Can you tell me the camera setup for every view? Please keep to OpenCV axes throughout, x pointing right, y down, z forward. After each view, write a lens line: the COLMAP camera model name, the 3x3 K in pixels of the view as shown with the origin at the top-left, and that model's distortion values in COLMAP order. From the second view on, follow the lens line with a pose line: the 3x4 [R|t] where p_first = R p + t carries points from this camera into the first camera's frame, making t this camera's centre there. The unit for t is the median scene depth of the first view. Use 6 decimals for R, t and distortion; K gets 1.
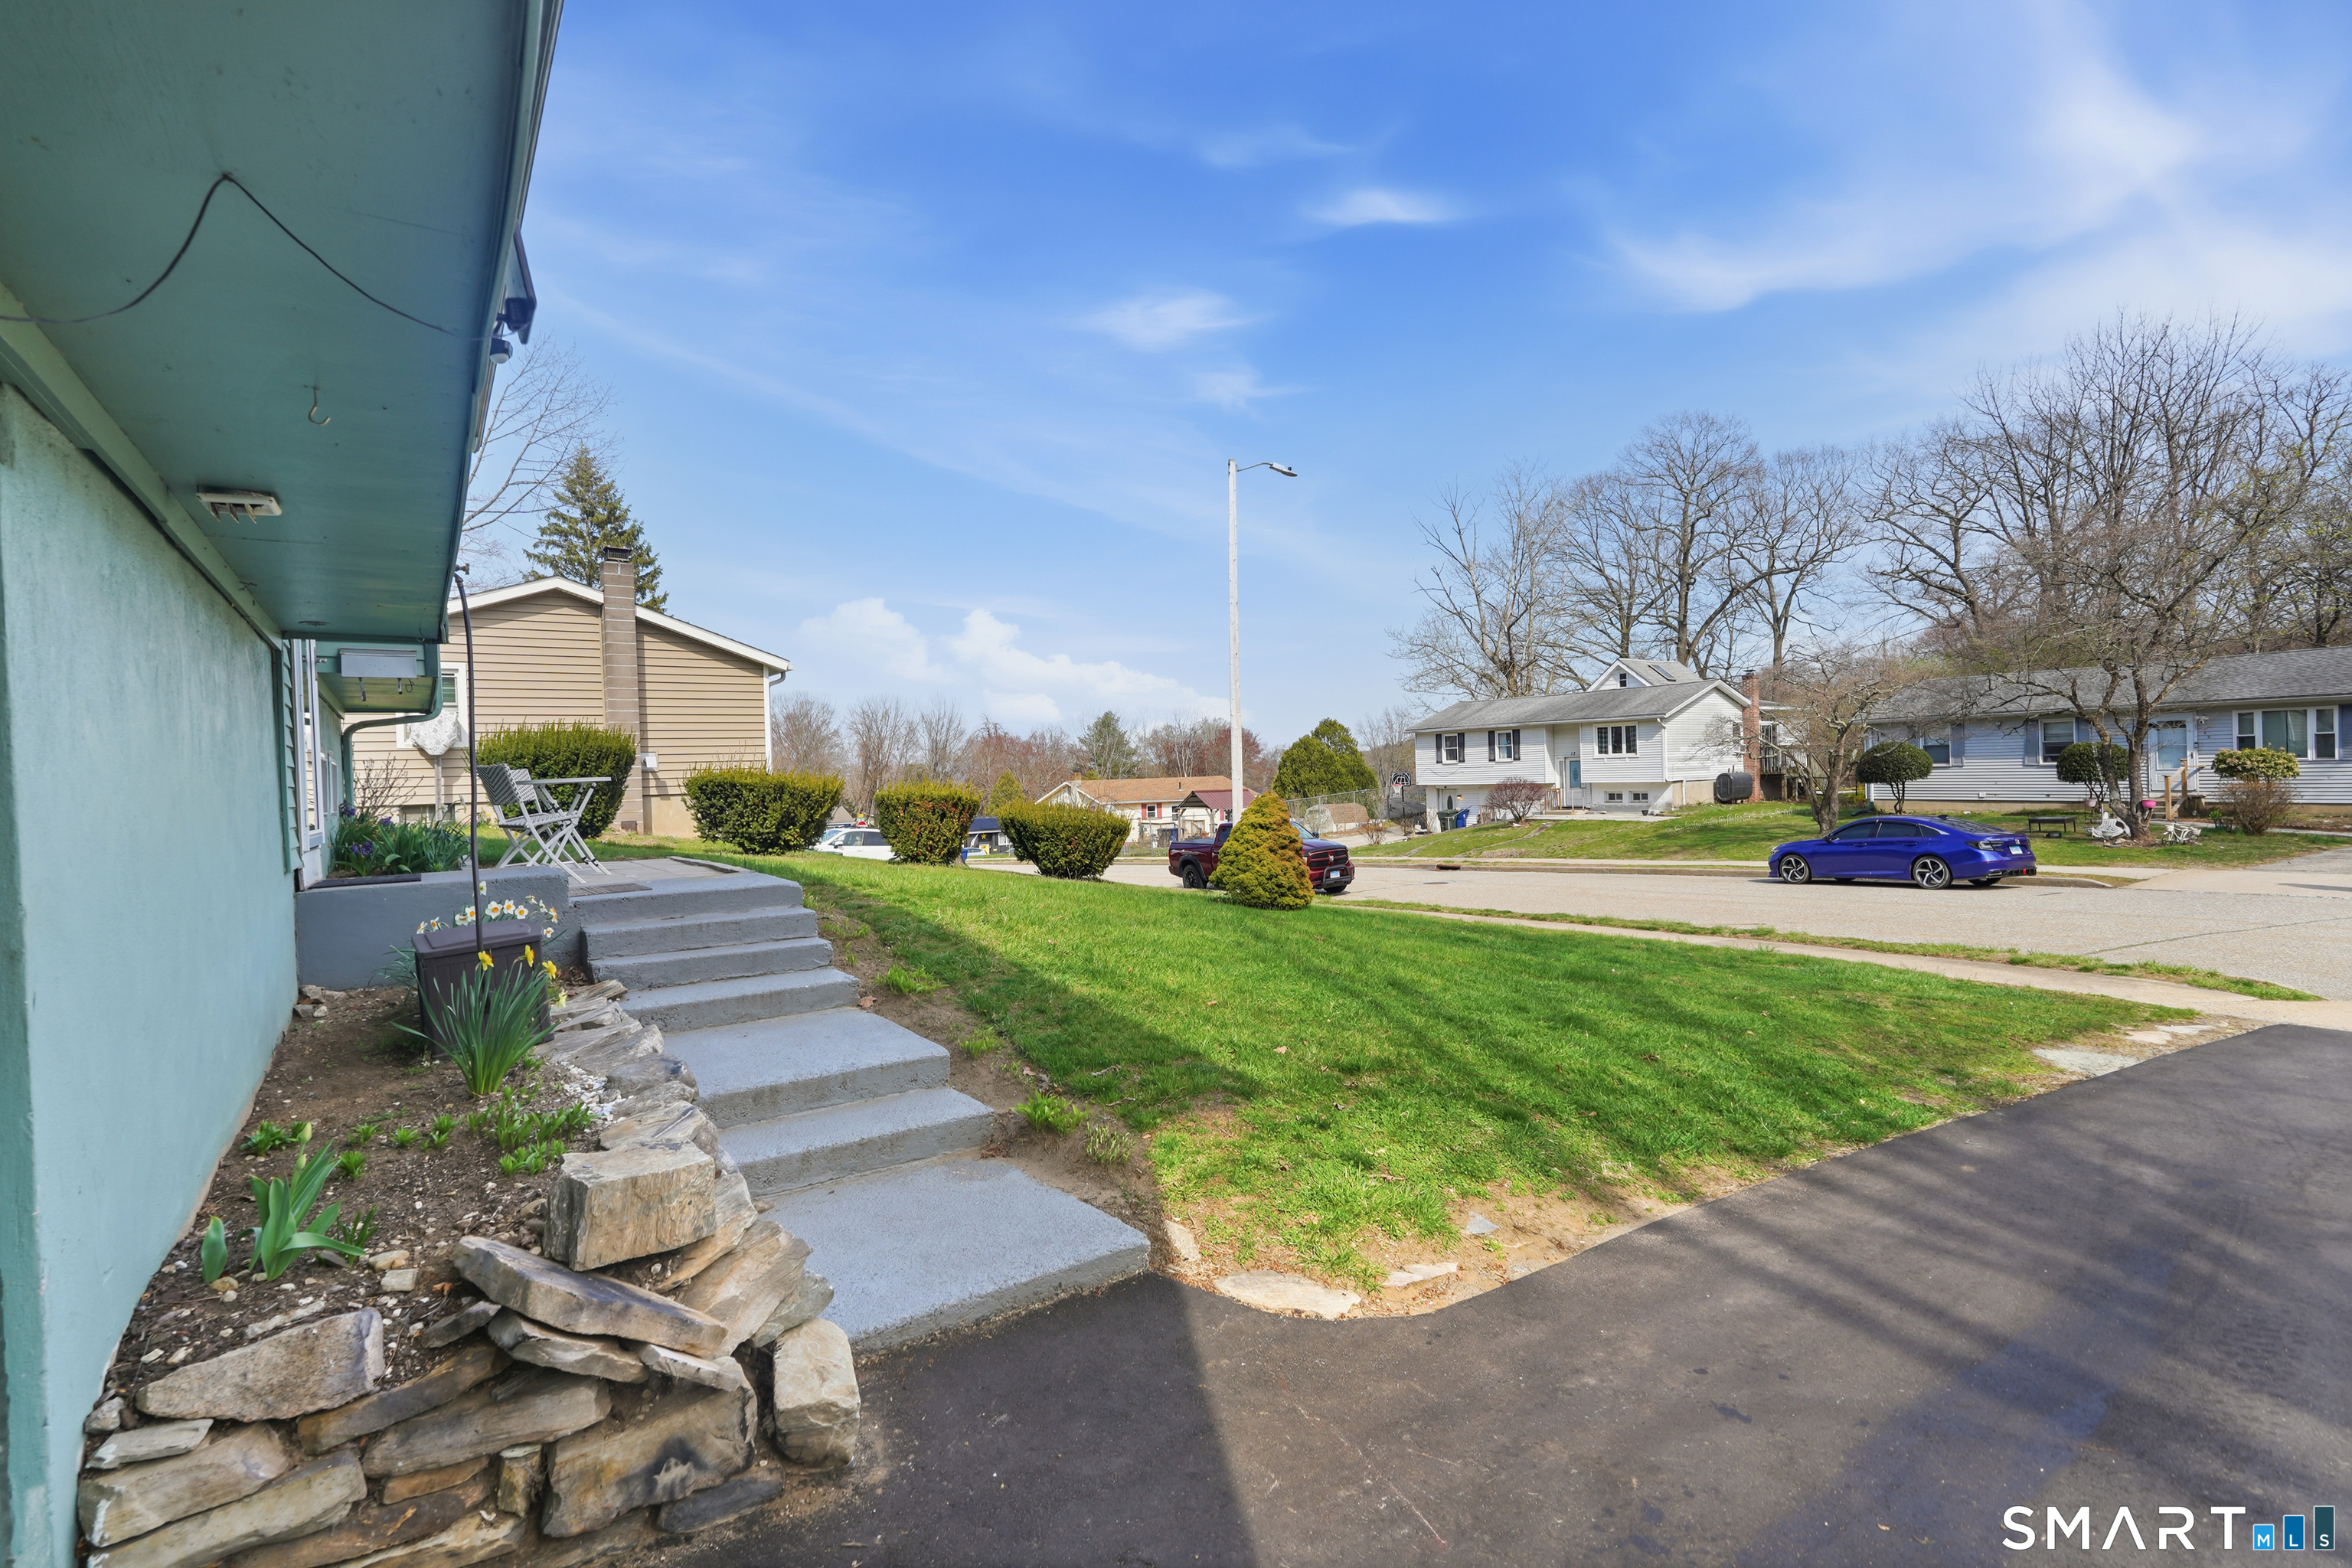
lens RADIAL K [[1111.8, 0, 1182.8], [0, 1111.8, 776.4], [0, 0, 1]] dist [-0.003976, -0.000151]
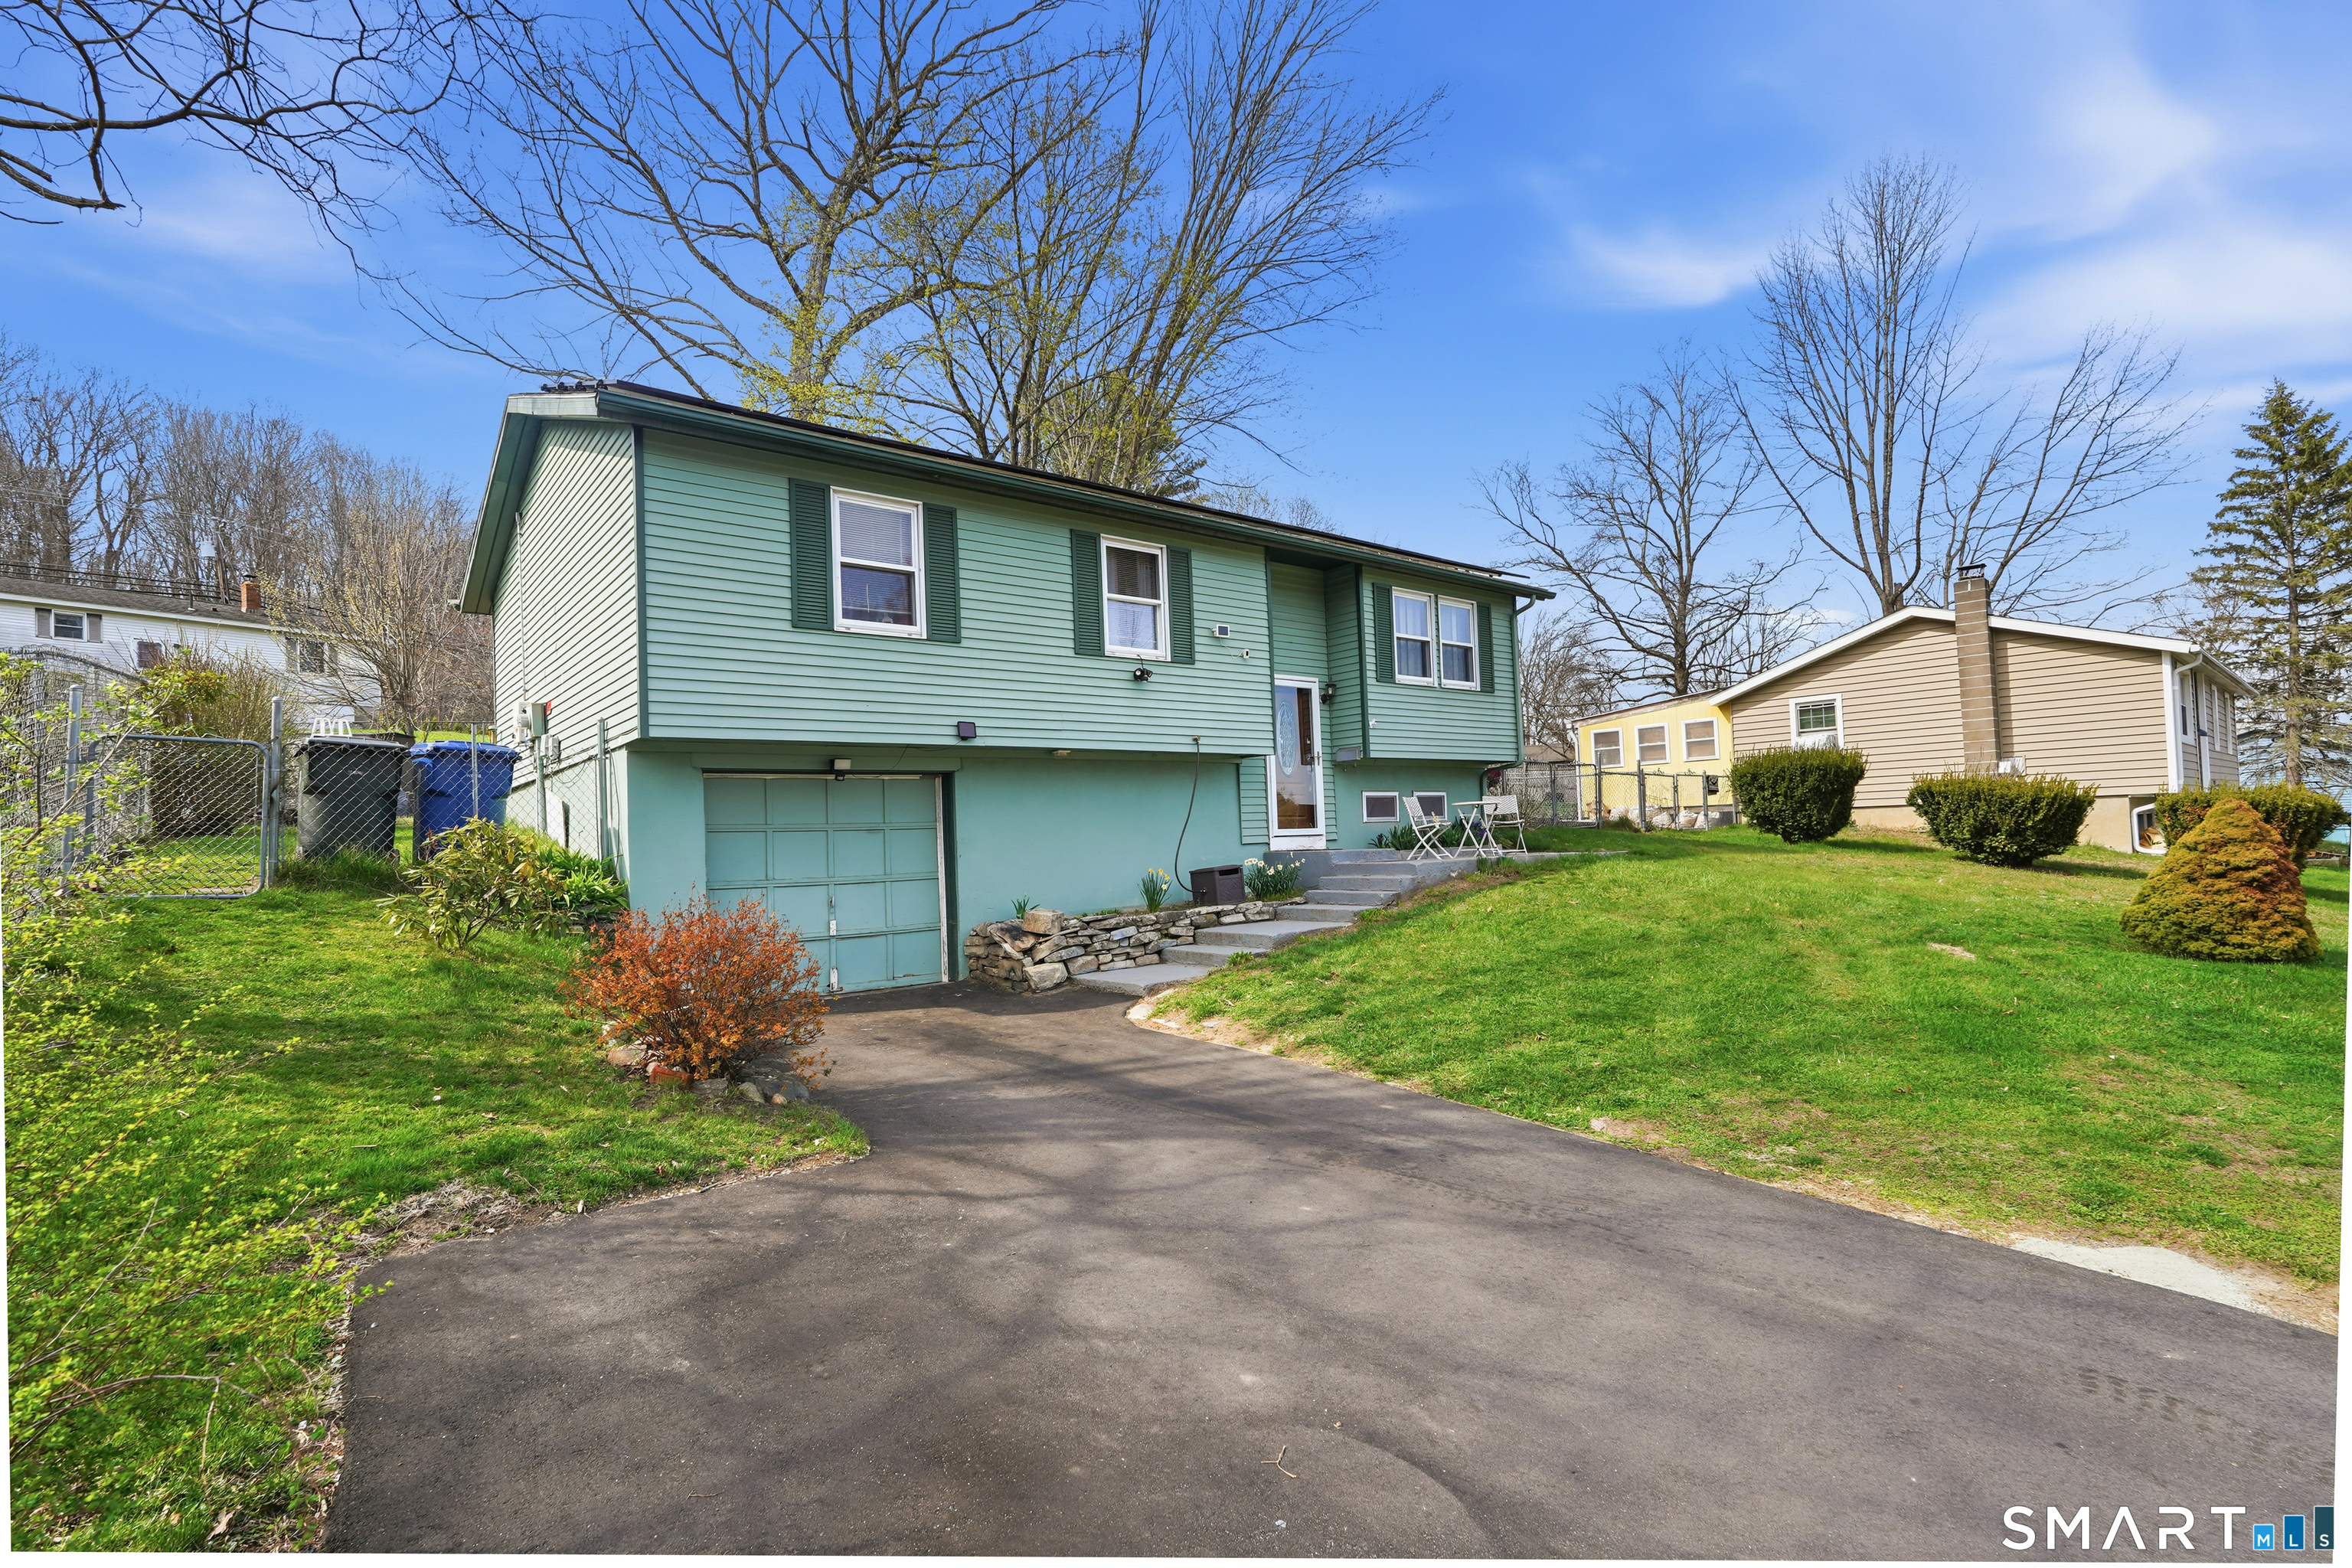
lens RADIAL K [[1061.4, 0, 1152.7], [0, 1061.4, 813.1], [0, 0, 1]] dist [0.000088, -0.000175]
pose [[0.072403, 0.006278, -0.997356, 0.445799], [0.032998, 0.999418, 0.008687, -0.004851], [0.996829, -0.033540, 0.072153, 0.145049]]
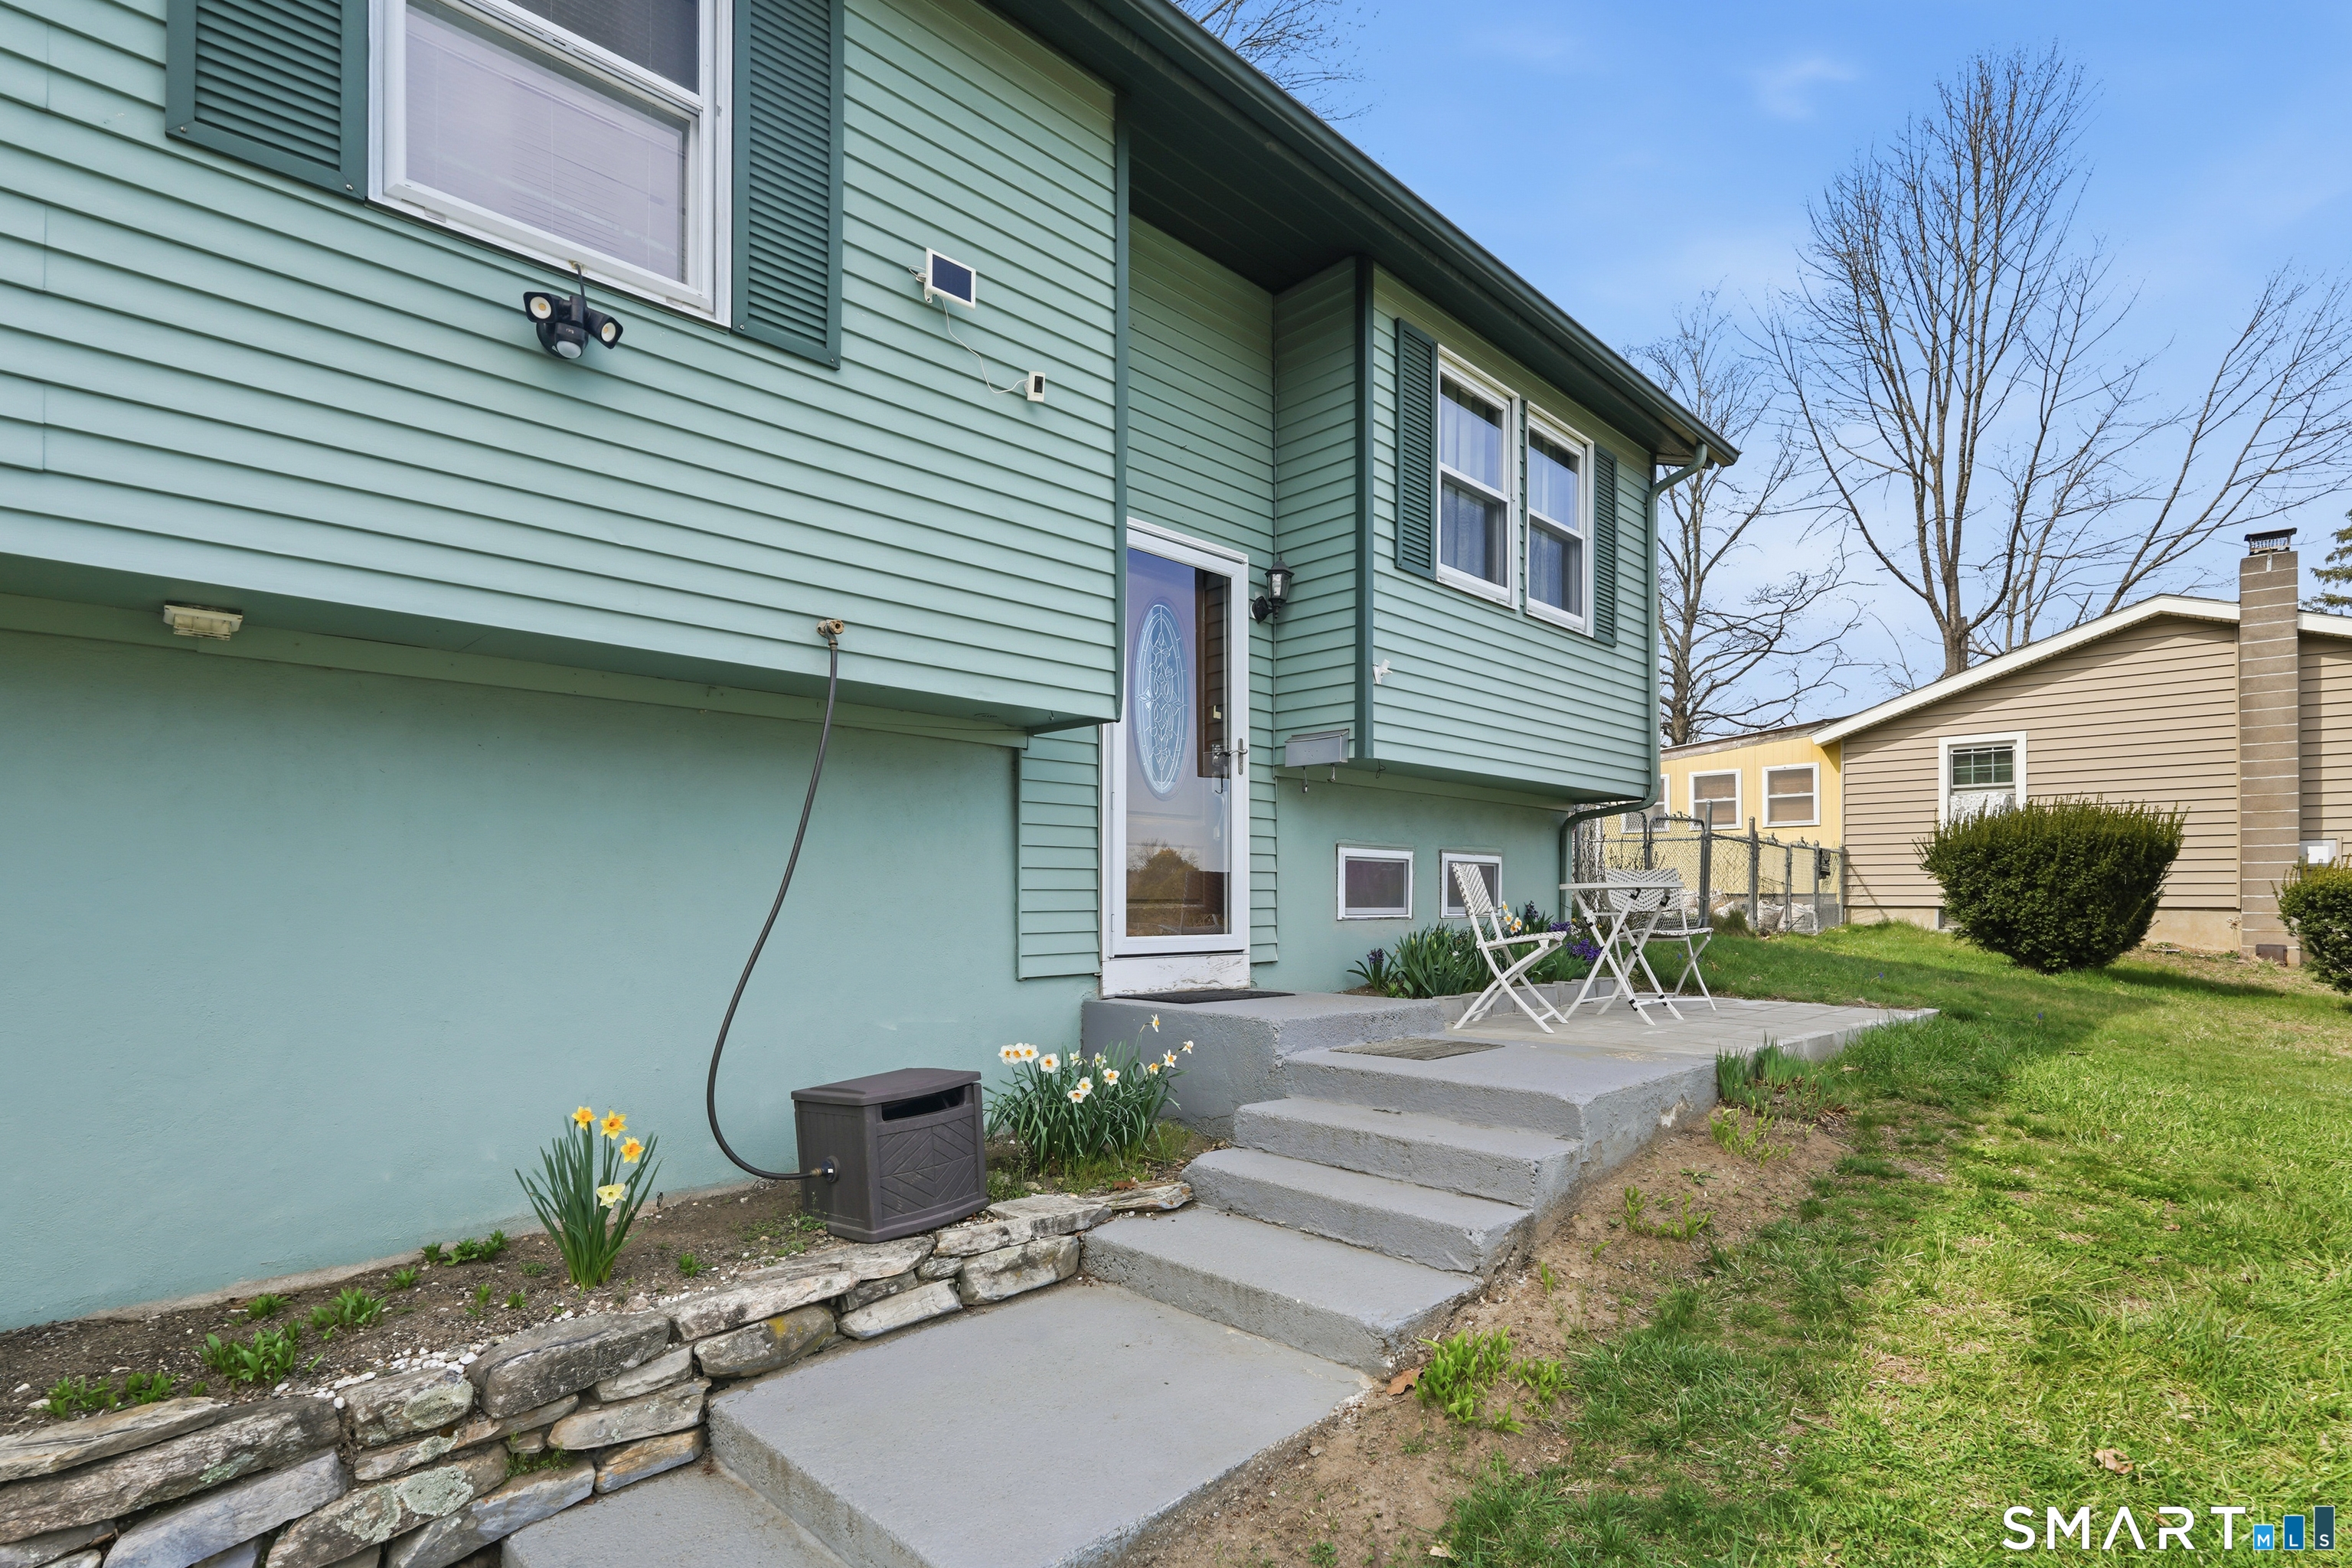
lens RADIAL K [[1138.5, 0, 1176.0], [0, 1138.5, 884.6], [0, 0, 1]] dist [-0.001247, 0.000171]
pose [[0.187376, 0.022613, -0.982028, 0.040494], [-0.008373, 0.999735, 0.021424, -0.004121], [0.982253, 0.004208, 0.187516, 0.234420]]
